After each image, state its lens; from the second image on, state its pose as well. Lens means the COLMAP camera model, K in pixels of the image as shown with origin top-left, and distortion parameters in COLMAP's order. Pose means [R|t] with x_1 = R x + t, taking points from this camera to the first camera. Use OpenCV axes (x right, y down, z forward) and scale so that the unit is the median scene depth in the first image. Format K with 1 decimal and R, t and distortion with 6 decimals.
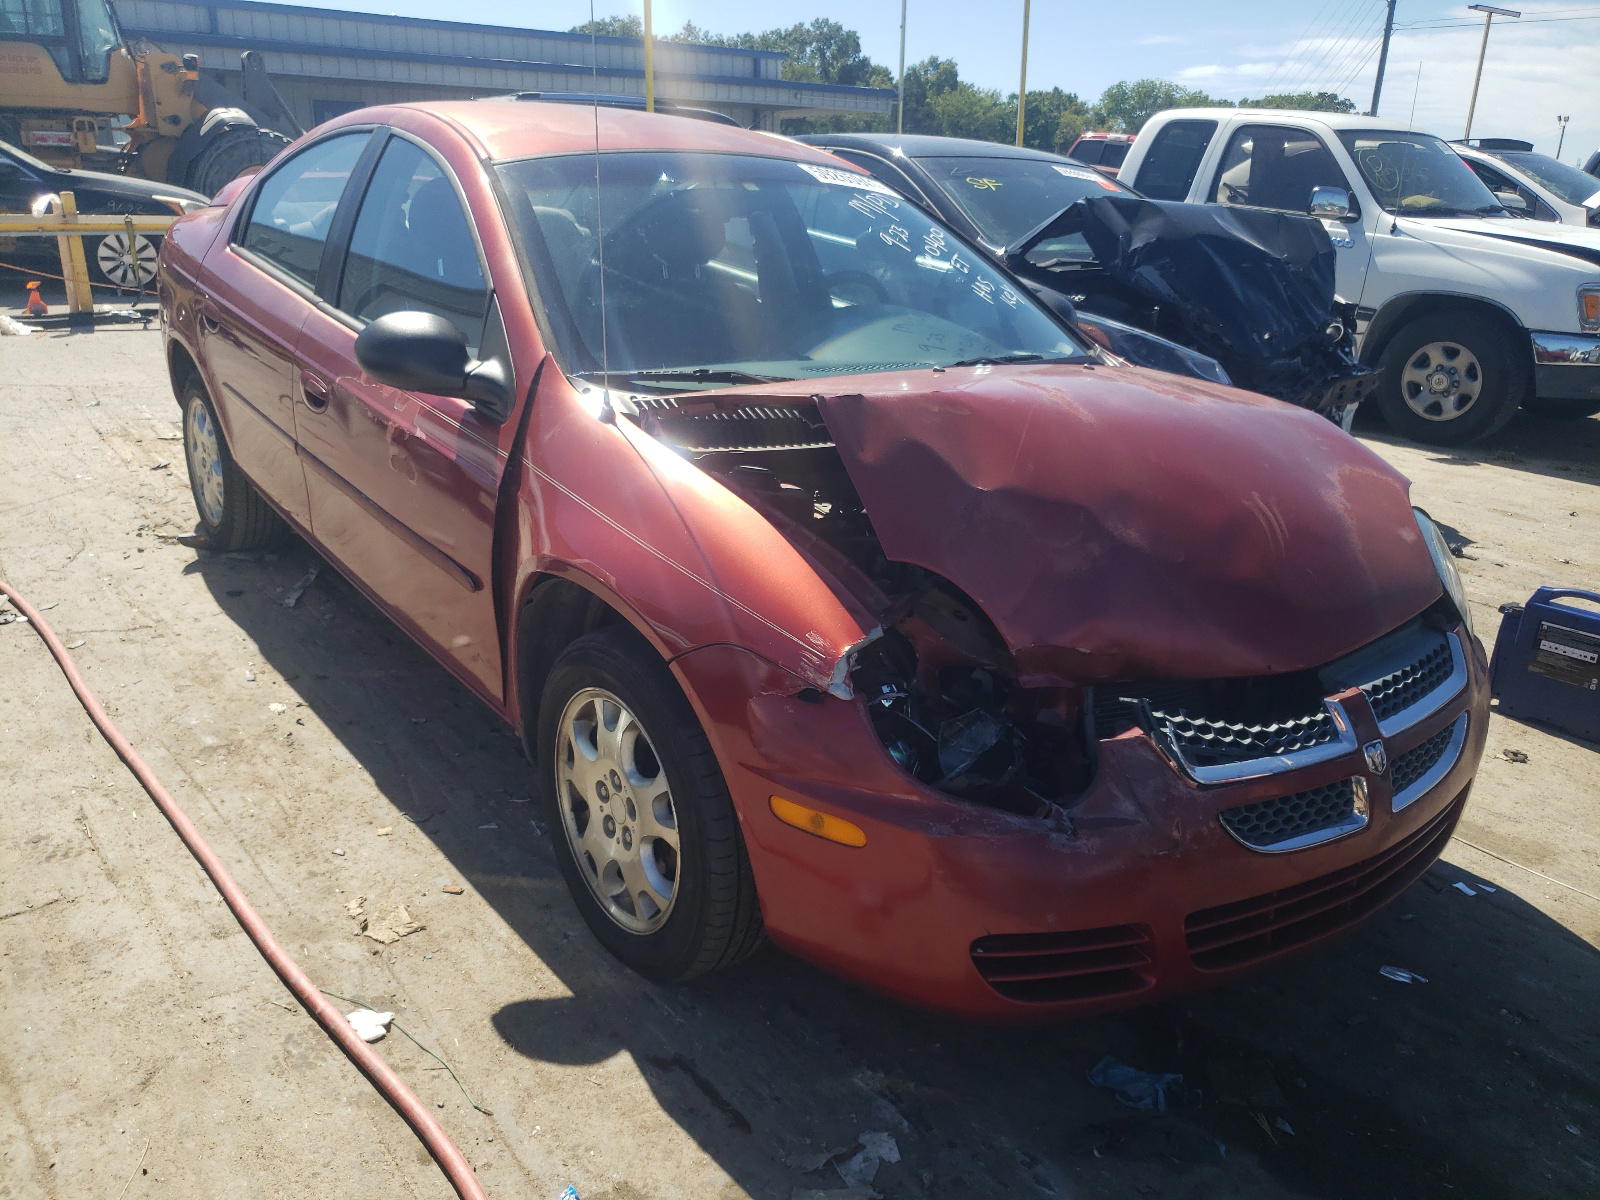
lens RADIAL K [[1187.5, 0, 794.4], [0, 1187.5, 603.7], [0, 0, 1]] dist [0.007878, 0.009273]
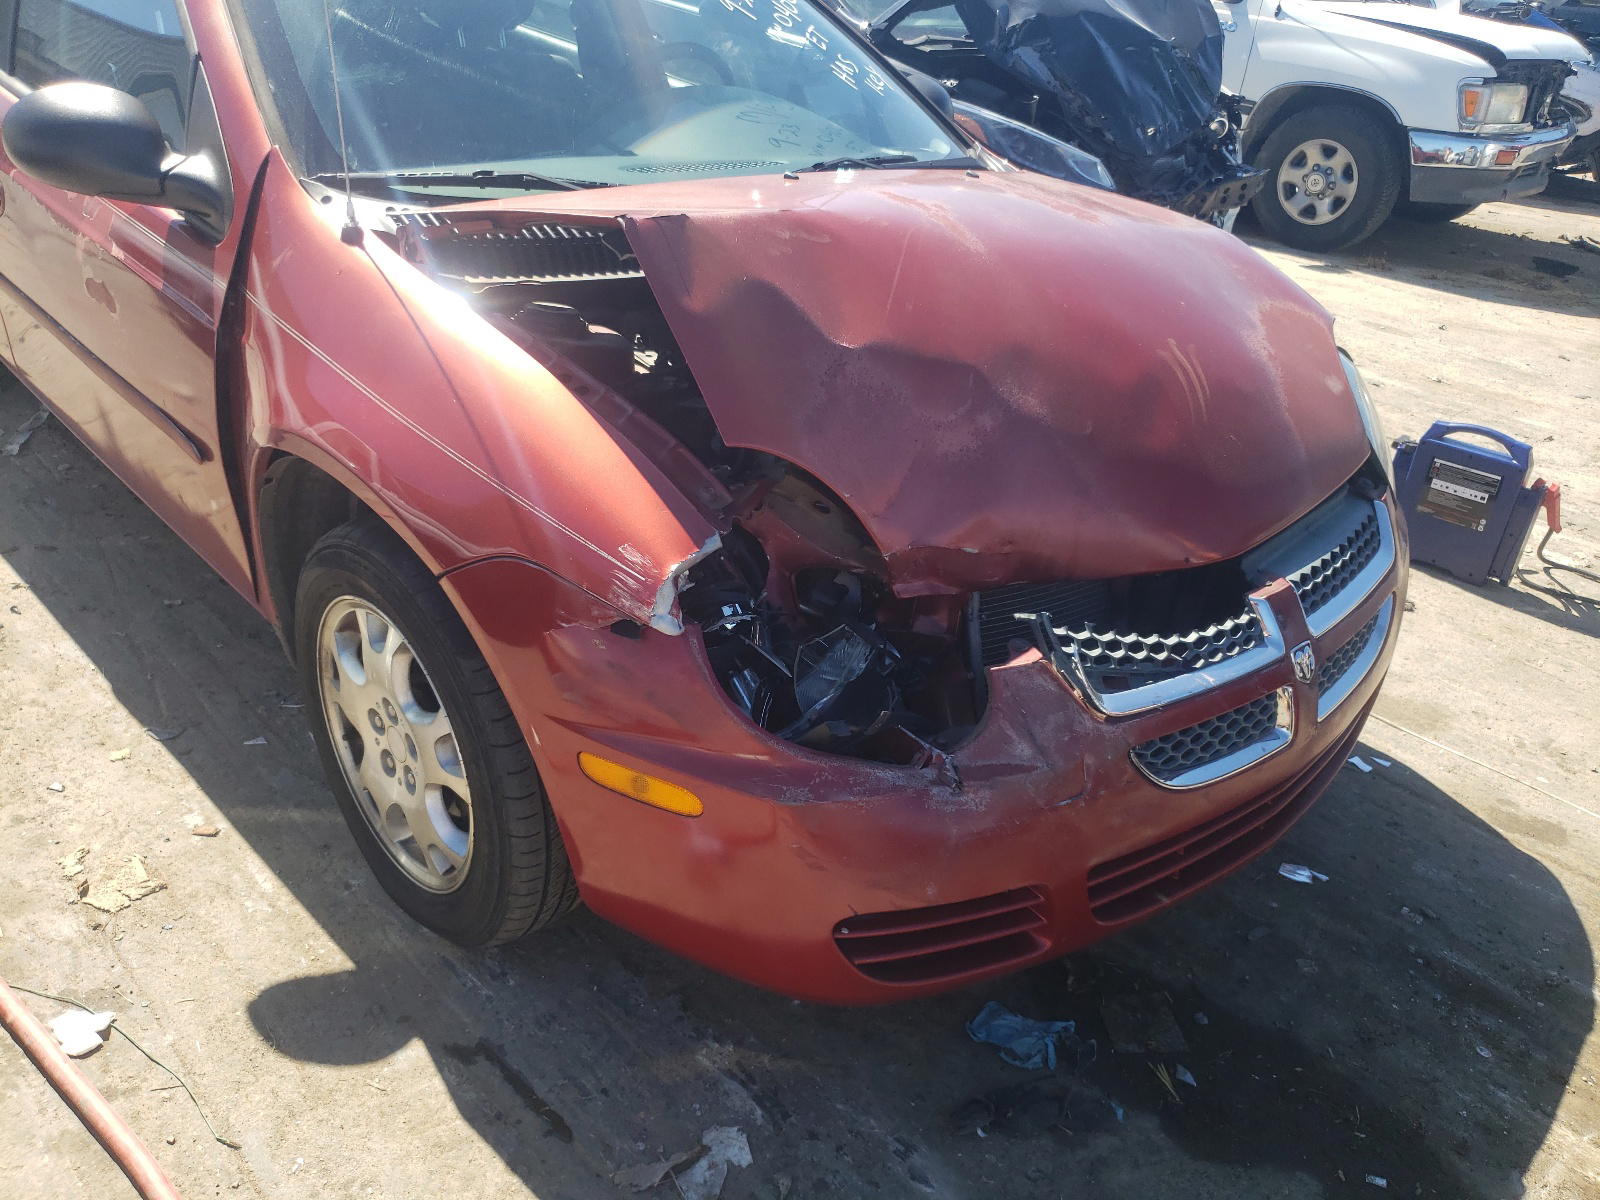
lens RADIAL K [[1232.2, 0, 809.2], [0, 1232.2, 597.0], [0, 0, 1]] dist [0.008232, 0.004436]
pose [[0.991814, -0.028735, 0.124419, 0.027018], [0.010121, 0.988977, 0.147723, -0.046220], [-0.127292, -0.145255, 0.981172, 0.168355]]
